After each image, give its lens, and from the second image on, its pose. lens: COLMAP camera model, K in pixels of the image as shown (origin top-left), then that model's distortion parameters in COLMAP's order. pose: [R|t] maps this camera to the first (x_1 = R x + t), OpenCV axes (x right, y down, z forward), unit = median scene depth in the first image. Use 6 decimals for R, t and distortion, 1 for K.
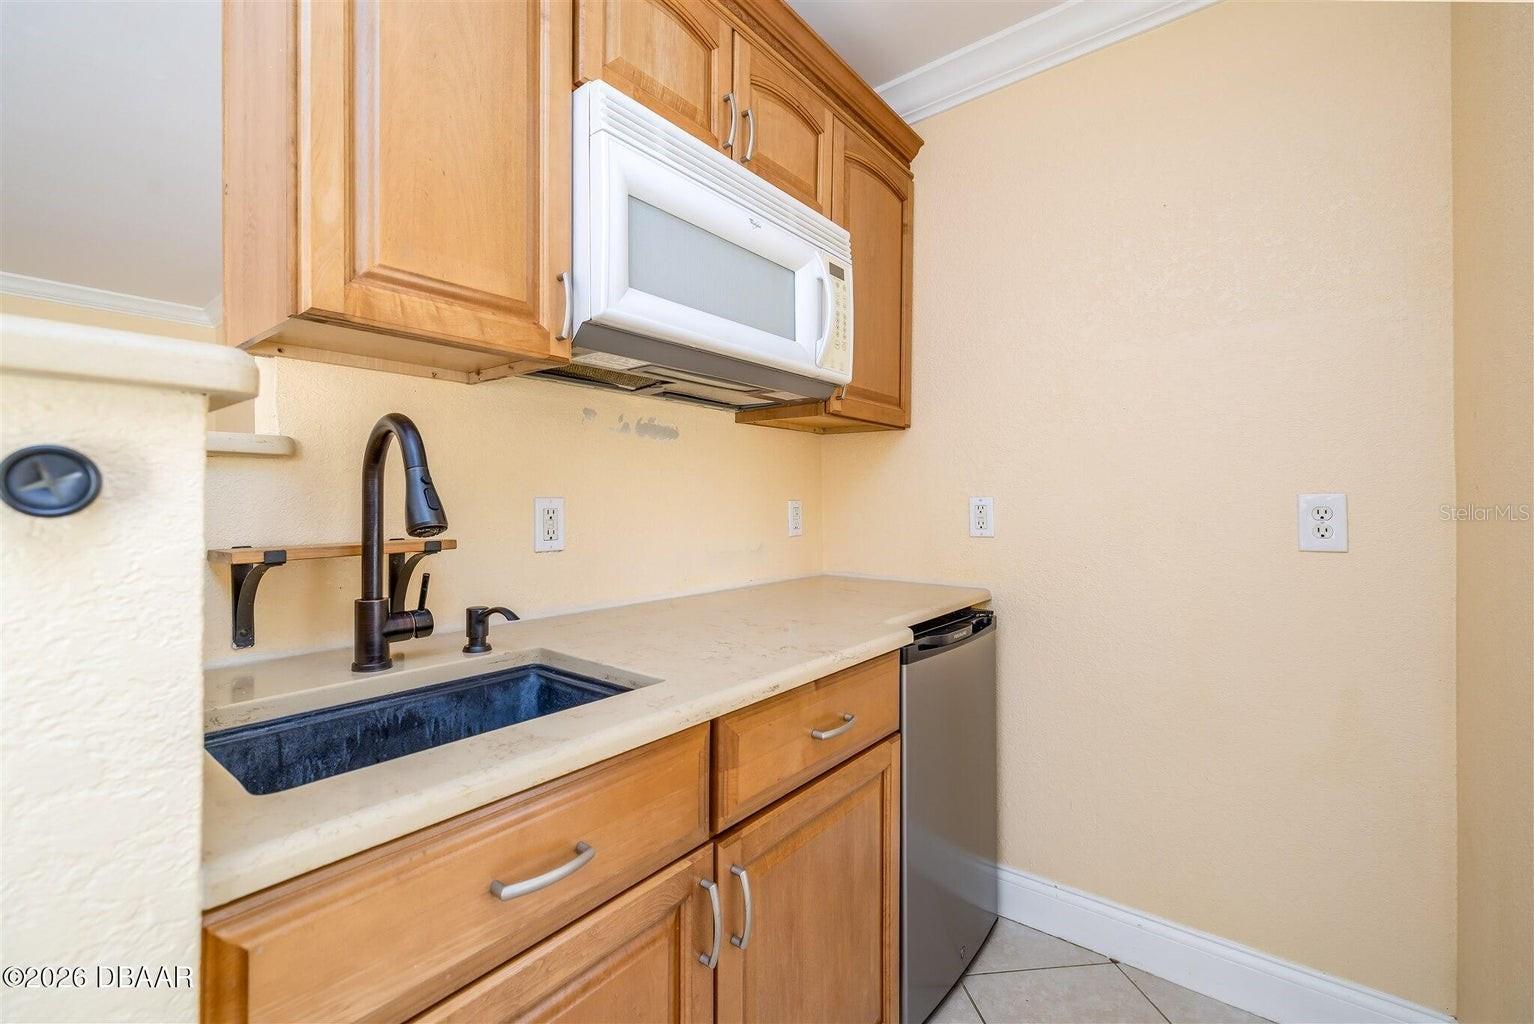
lens RADIAL K [[650.1, 0, 762.5], [0, 650.1, 500.9], [0, 0, 1]] dist [-0.000592, 0.000741]
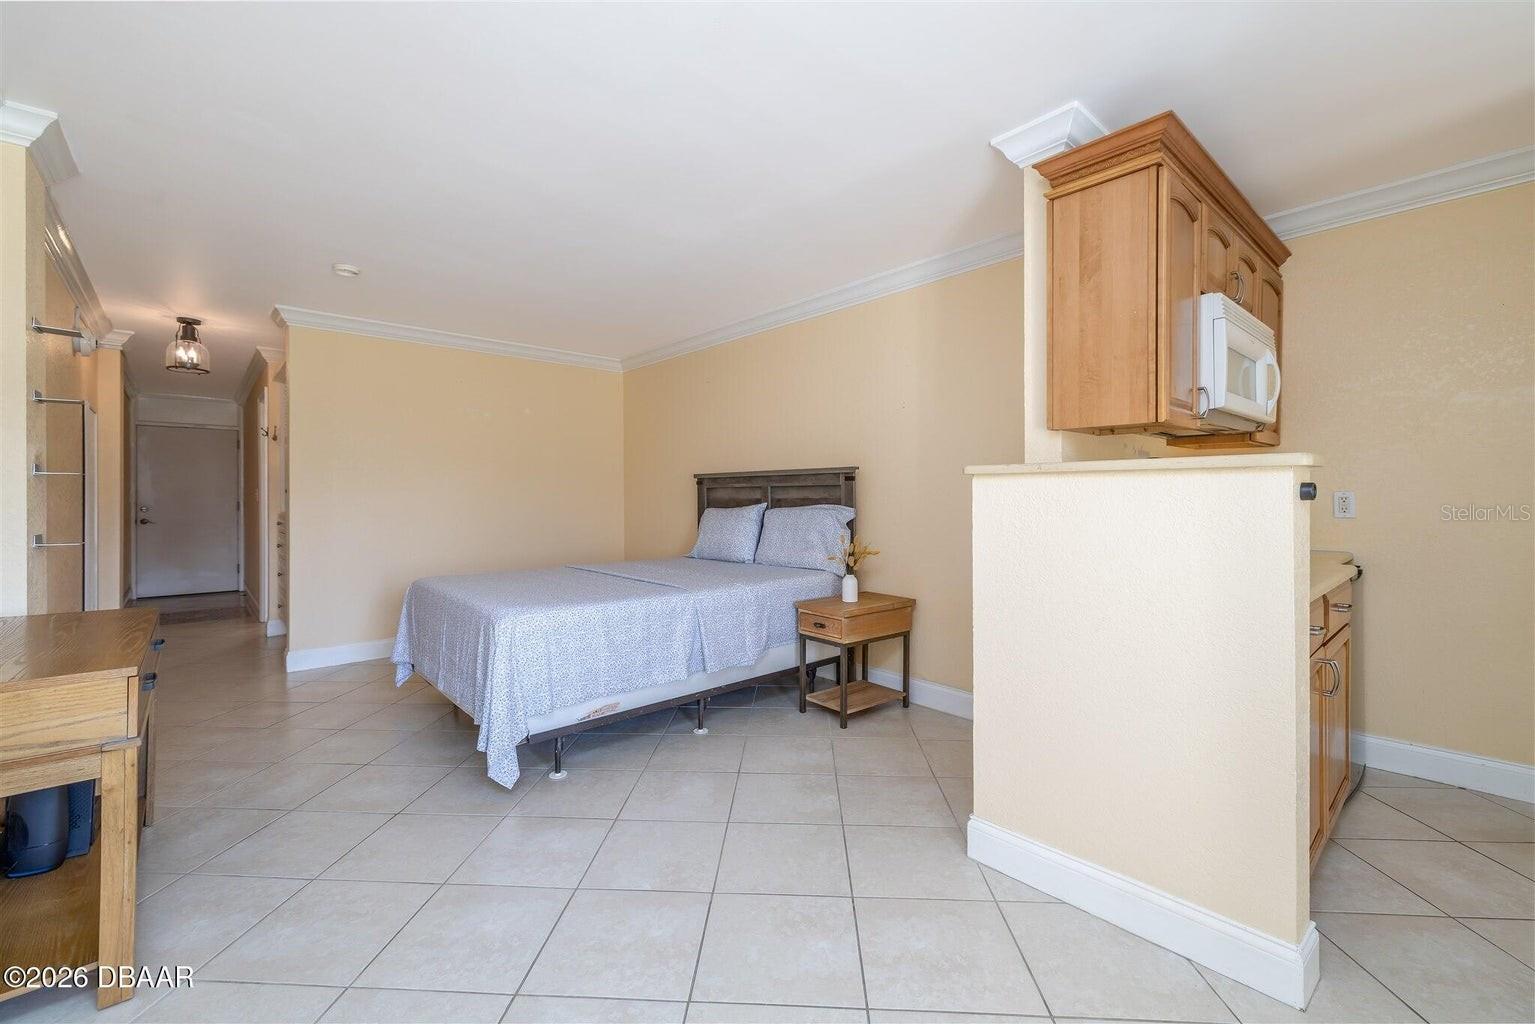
lens RADIAL K [[650.5, 0, 764.2], [0, 650.5, 493.5], [0, 0, 1]] dist [-0.000592, 0.000741]
pose [[0.984866, -0.005862, -0.173220, -0.988506], [0.006021, 0.999982, 0.000390, -0.014196], [0.173215, -0.001427, 0.984883, -0.975554]]
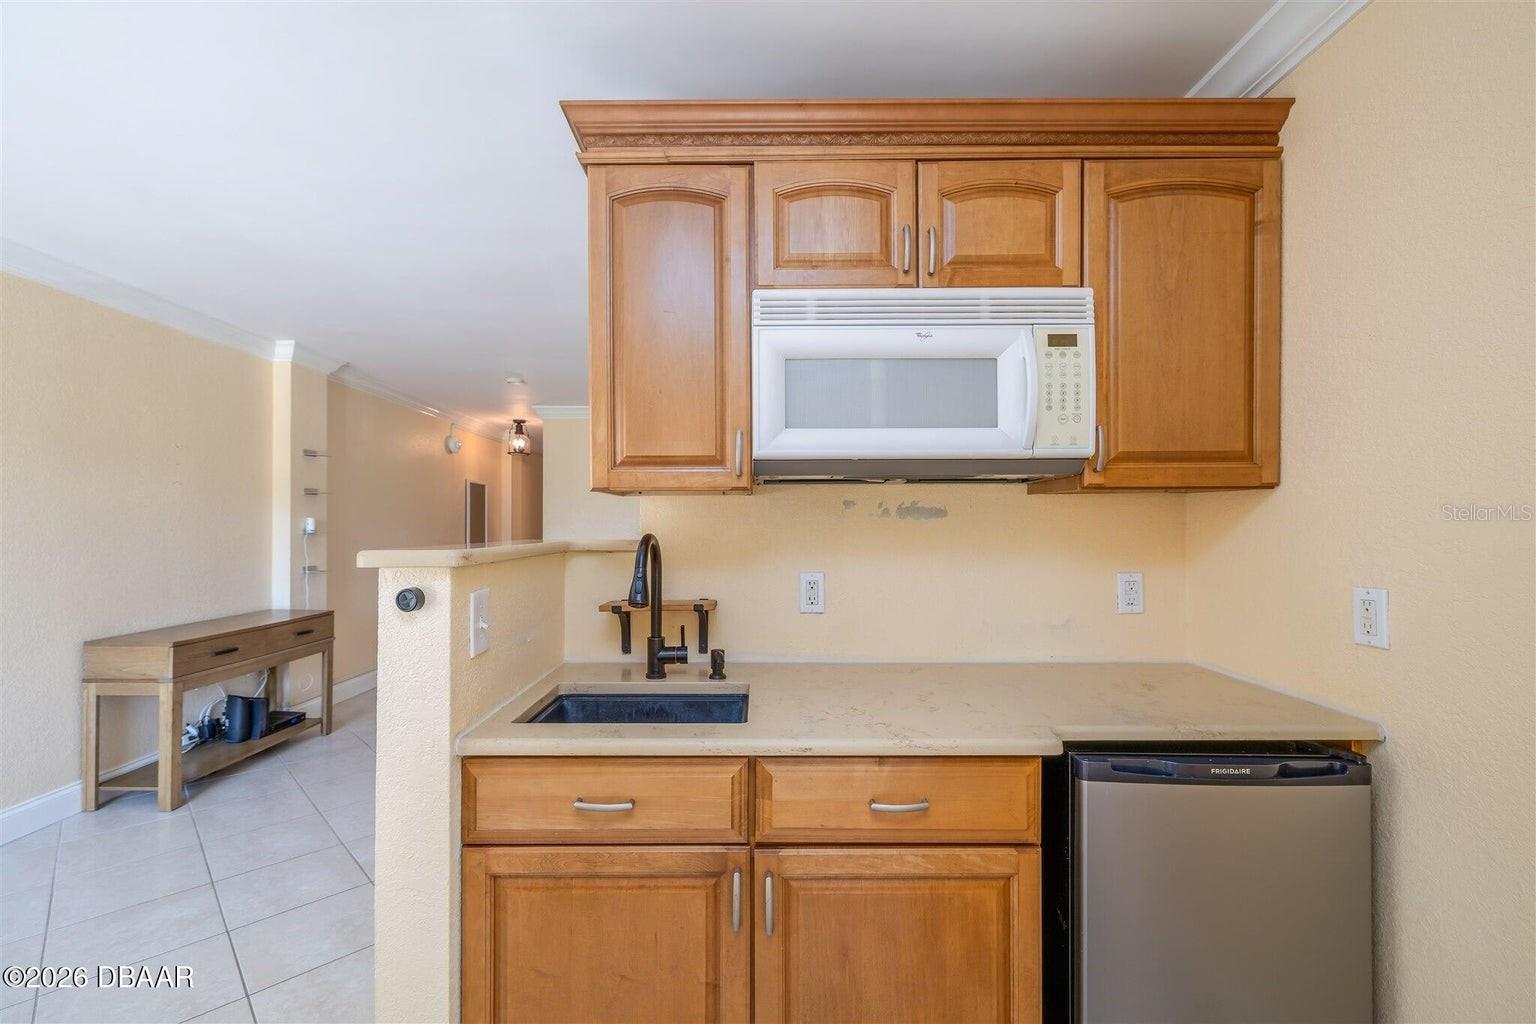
lens RADIAL K [[650.9, 0, 763.0], [0, 650.9, 525.7], [0, 0, 1]] dist [-0.000592, 0.000741]
pose [[0.627135, -0.001567, -0.778909, 0.641923], [0.003078, 0.999995, 0.000466, -0.100934], [0.778905, -0.002689, 0.627137, 0.093101]]
